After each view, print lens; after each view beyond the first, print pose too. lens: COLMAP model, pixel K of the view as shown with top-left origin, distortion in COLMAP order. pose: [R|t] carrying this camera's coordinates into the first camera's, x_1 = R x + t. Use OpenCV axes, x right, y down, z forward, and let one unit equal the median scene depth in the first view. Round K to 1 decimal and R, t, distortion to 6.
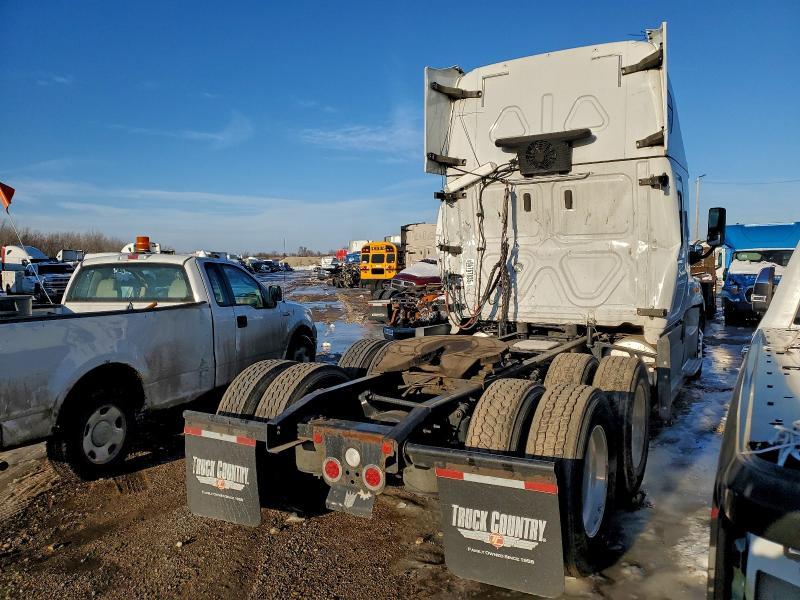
lens RADIAL K [[615.3, 0, 400.0], [0, 615.3, 300.0], [0, 0, 1]] dist [0.076883, -0.156610]
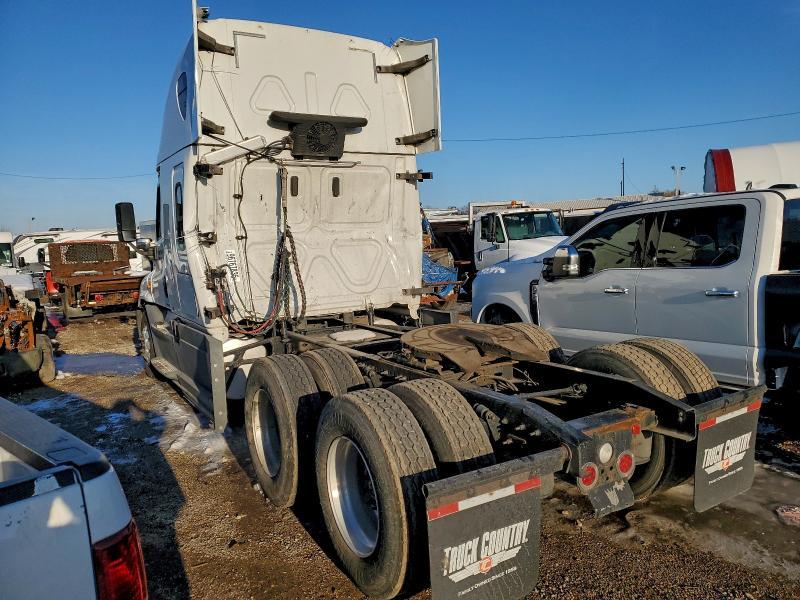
lens RADIAL K [[615.3, 0, 400.0], [0, 615.3, 300.0], [0, 0, 1]] dist [0.076883, -0.156610]
pose [[0.471450, -0.091710, 0.877111, -0.557346], [0.087899, 0.994512, 0.056740, -0.029173], [-0.877502, 0.050348, 0.476924, 0.446757]]
